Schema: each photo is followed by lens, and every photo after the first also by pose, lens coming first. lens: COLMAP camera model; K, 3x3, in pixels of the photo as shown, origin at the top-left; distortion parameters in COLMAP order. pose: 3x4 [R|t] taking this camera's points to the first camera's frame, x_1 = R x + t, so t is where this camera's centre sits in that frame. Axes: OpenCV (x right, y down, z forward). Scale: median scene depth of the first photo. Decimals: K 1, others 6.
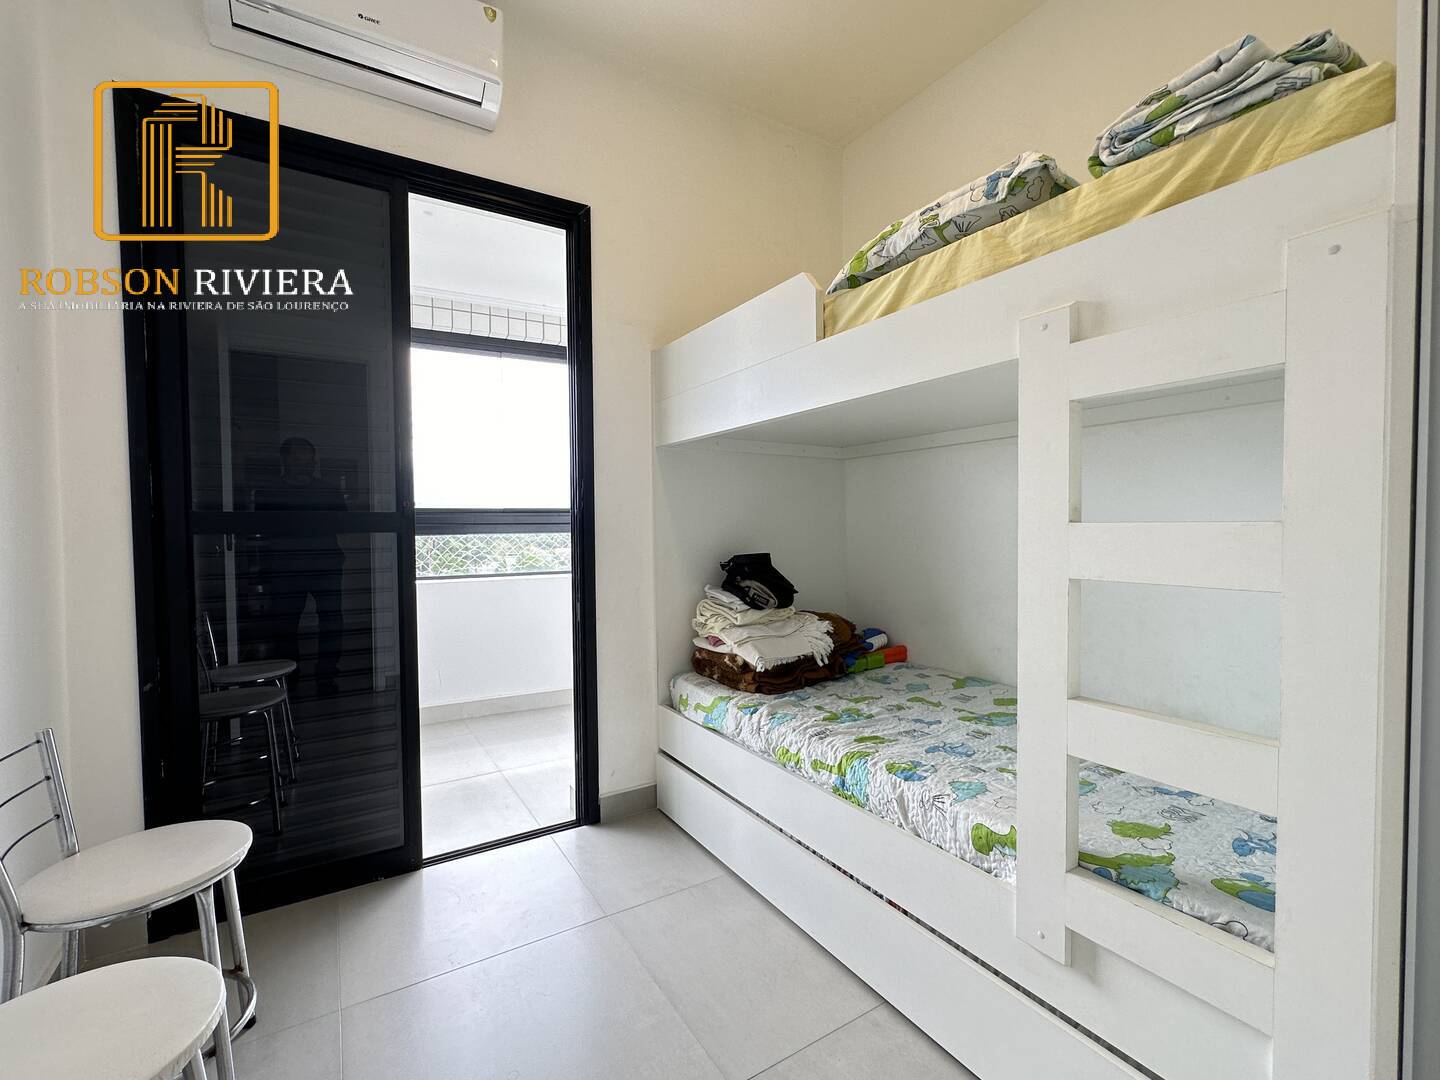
lens RADIAL K [[633.7, 0, 720.7], [0, 633.7, 543.2], [0, 0, 1]] dist [-0.003535, 0.000040]
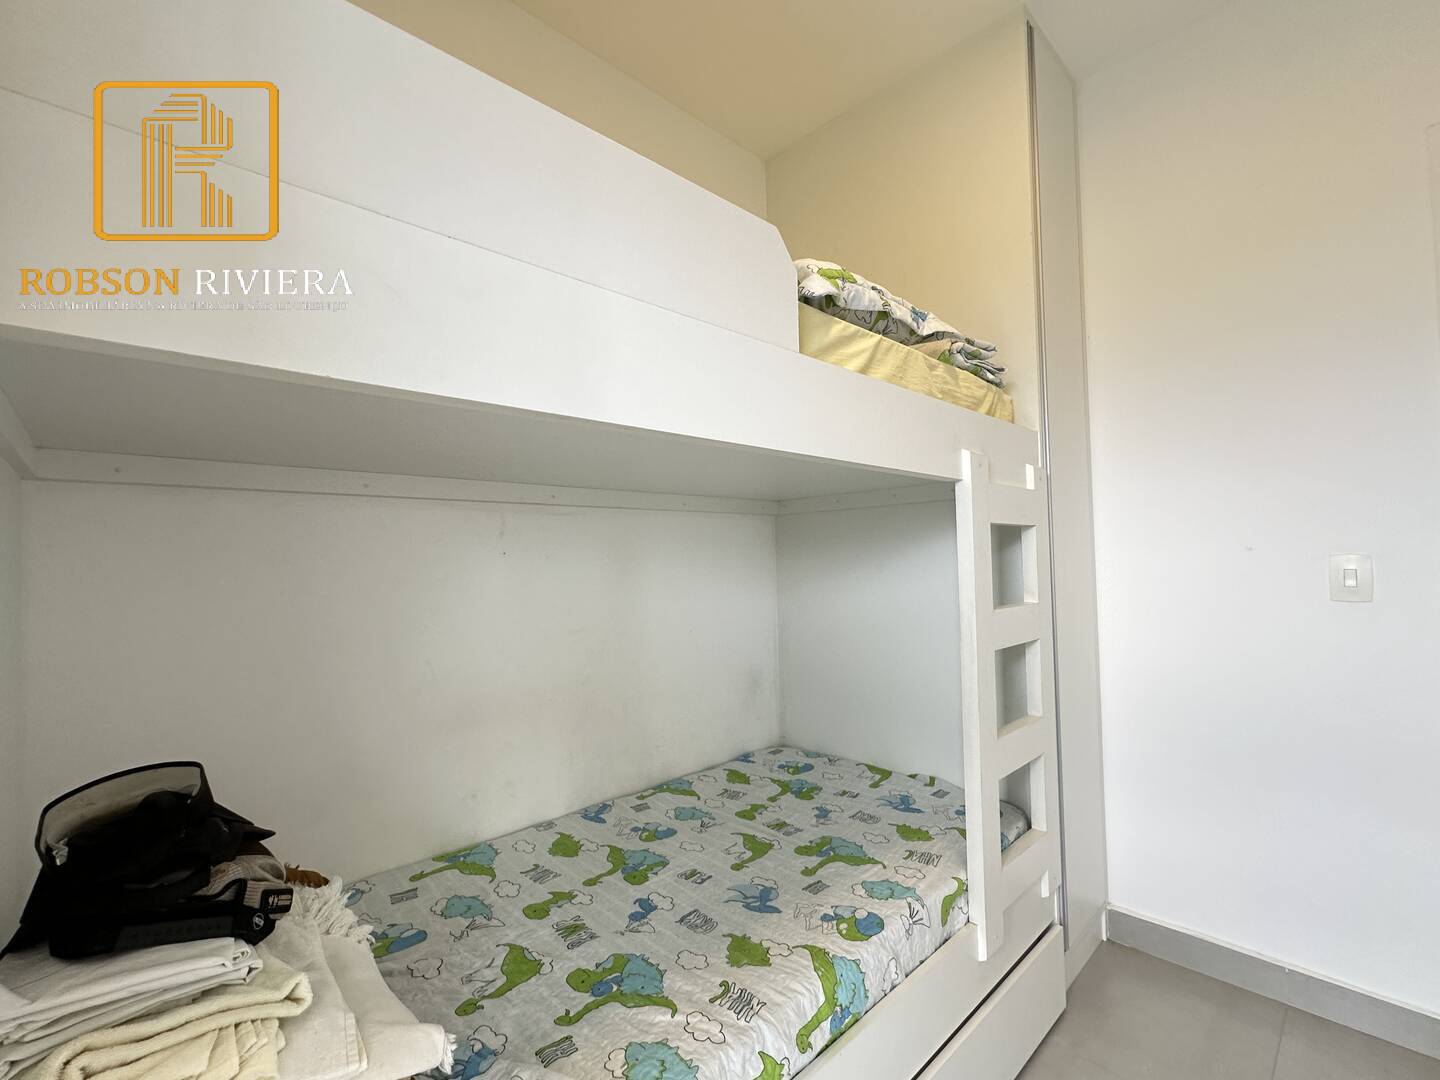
lens RADIAL K [[633.7, 0, 723.1], [0, 633.7, 540.5], [0, 0, 1]] dist [-0.003535, 0.000040]
pose [[-0.195046, 0.049110, 0.979564, -0.405689], [0.055660, 0.997690, -0.038935, -0.093328], [-0.979214, 0.046929, -0.197328, 1.070301]]
